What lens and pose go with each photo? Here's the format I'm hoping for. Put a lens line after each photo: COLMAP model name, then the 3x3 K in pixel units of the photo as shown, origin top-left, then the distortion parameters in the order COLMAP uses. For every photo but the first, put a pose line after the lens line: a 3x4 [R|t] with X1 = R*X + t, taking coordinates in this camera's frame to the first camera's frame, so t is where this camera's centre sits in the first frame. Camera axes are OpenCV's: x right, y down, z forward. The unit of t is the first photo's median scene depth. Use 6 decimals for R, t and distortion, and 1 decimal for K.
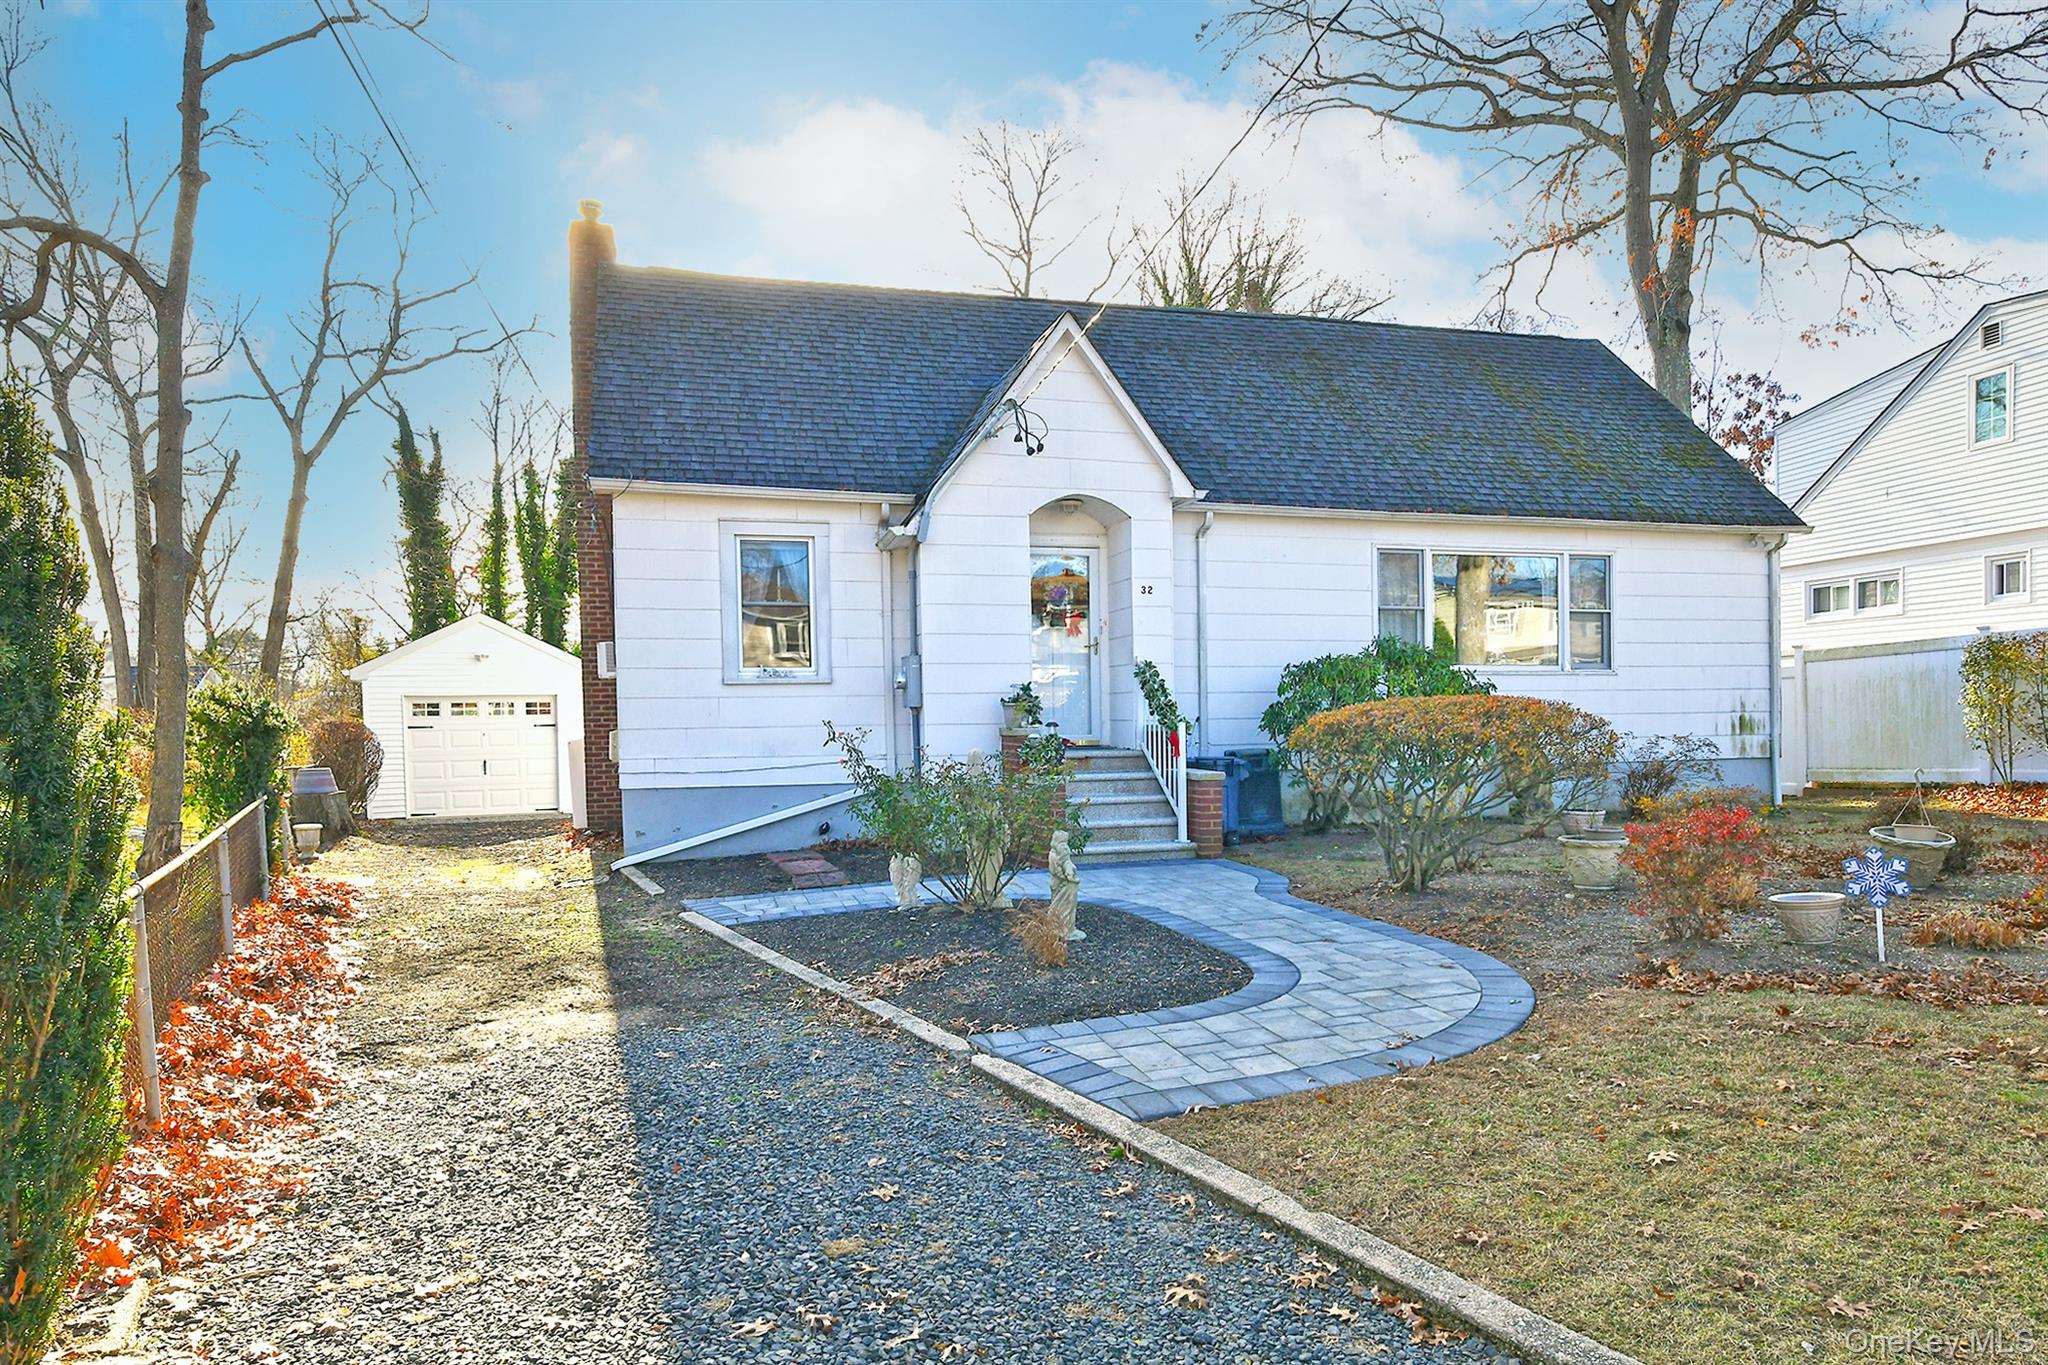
lens RADIAL K [[1275.3, 0, 1162.0], [0, 1275.3, 739.7], [0, 0, 1]] dist [0.004624, -0.000803]
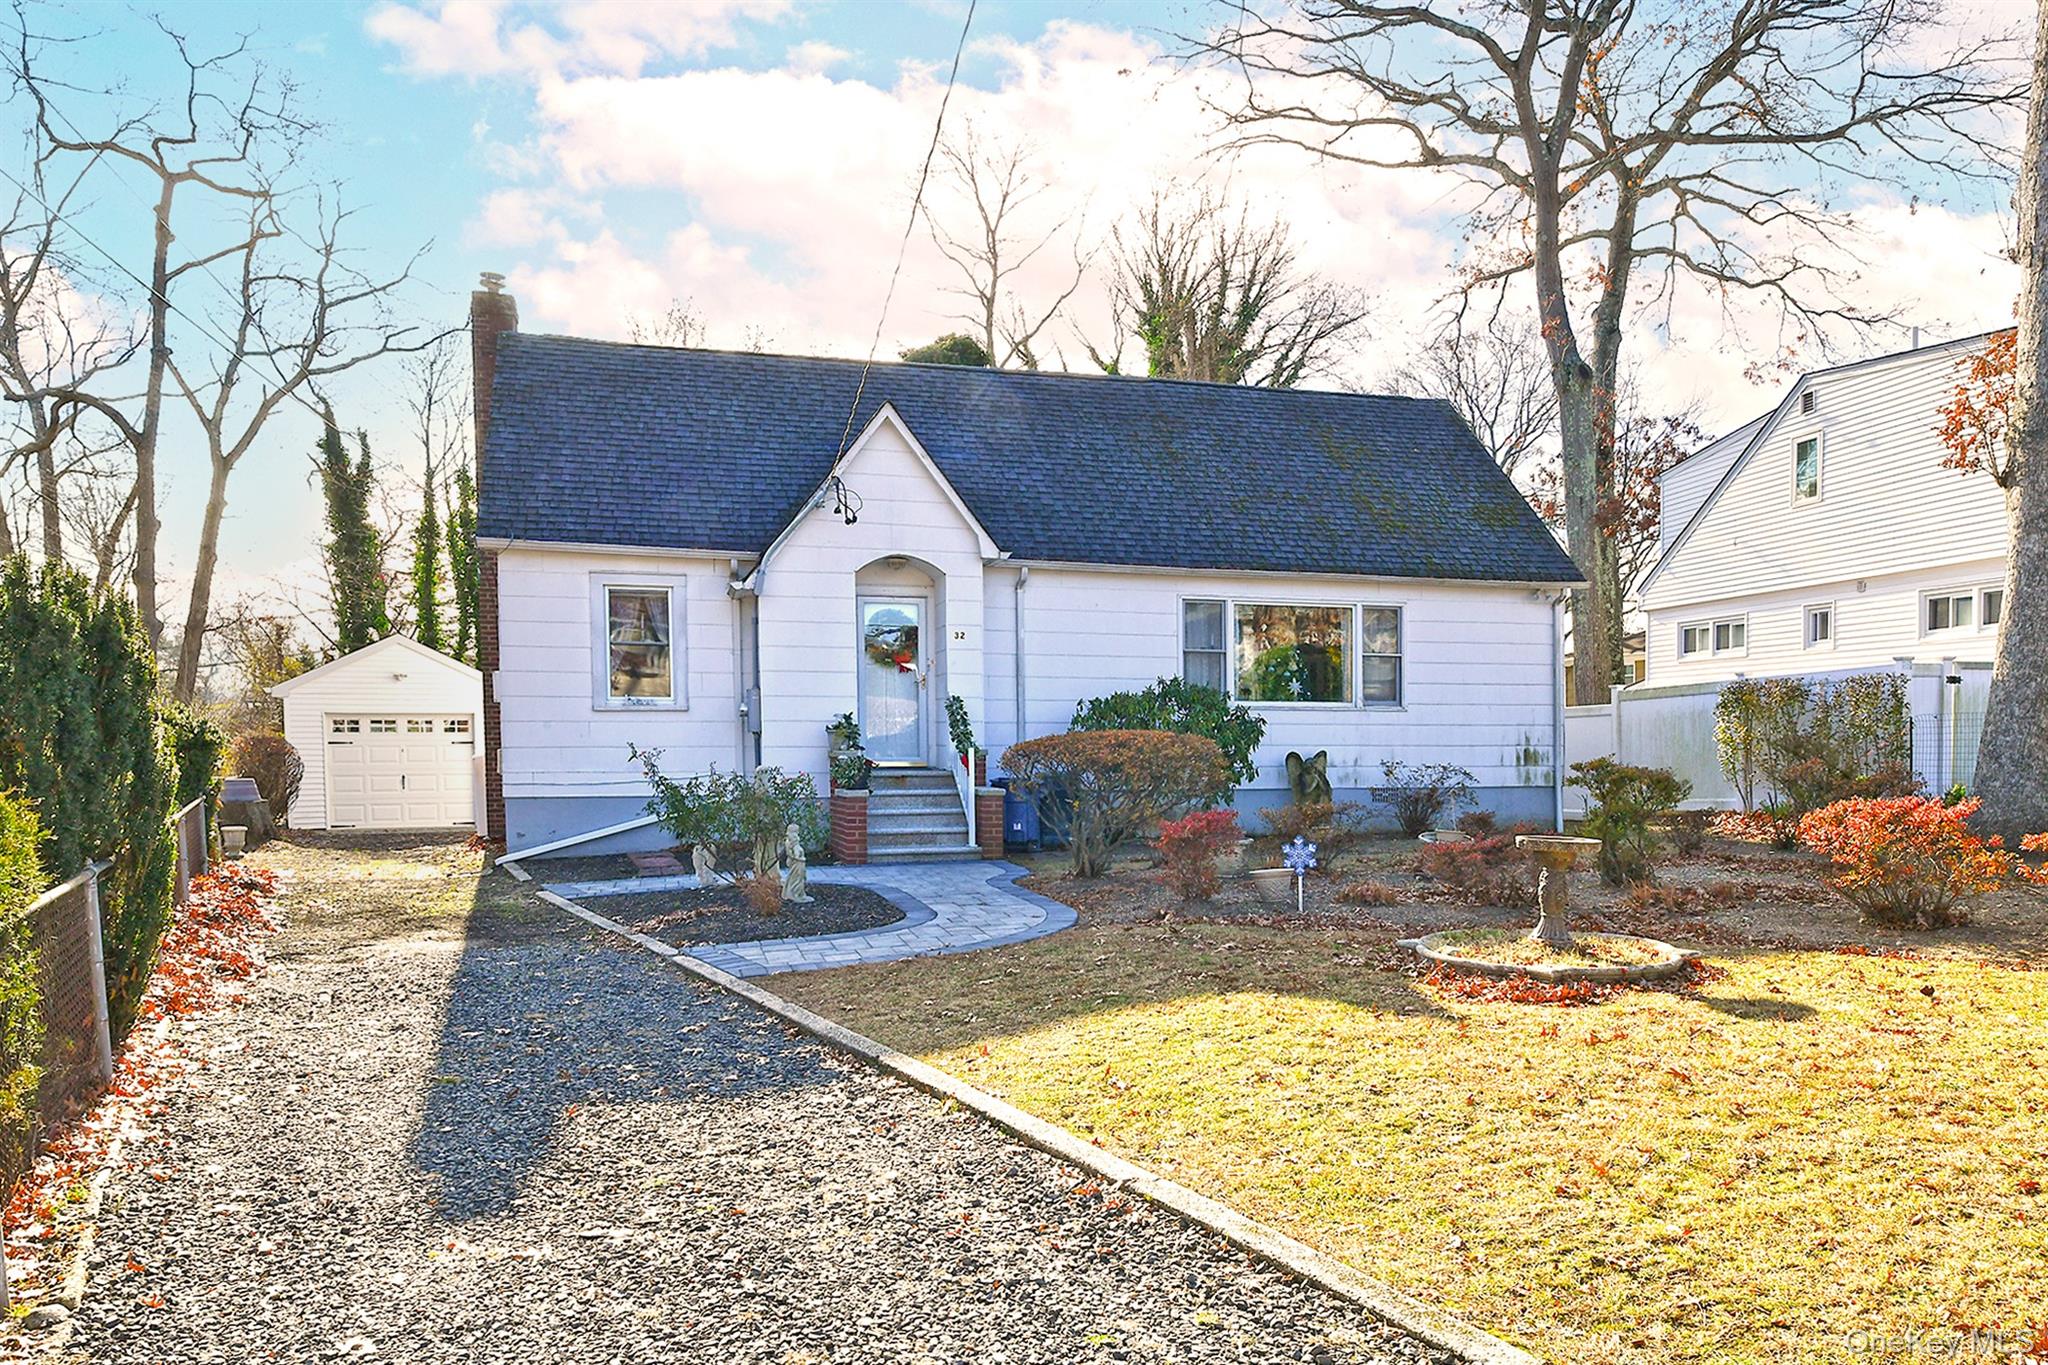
lens RADIAL K [[1457.1, 0, 1258.6], [0, 1457.1, 791.5], [0, 0, 1]] dist [0.003297, 0.002349]
pose [[0.999497, 0.012746, 0.029033, 0.192956], [-0.013210, 0.999787, 0.015843, 0.001863], [-0.028825, -0.016219, 0.999453, -0.306196]]
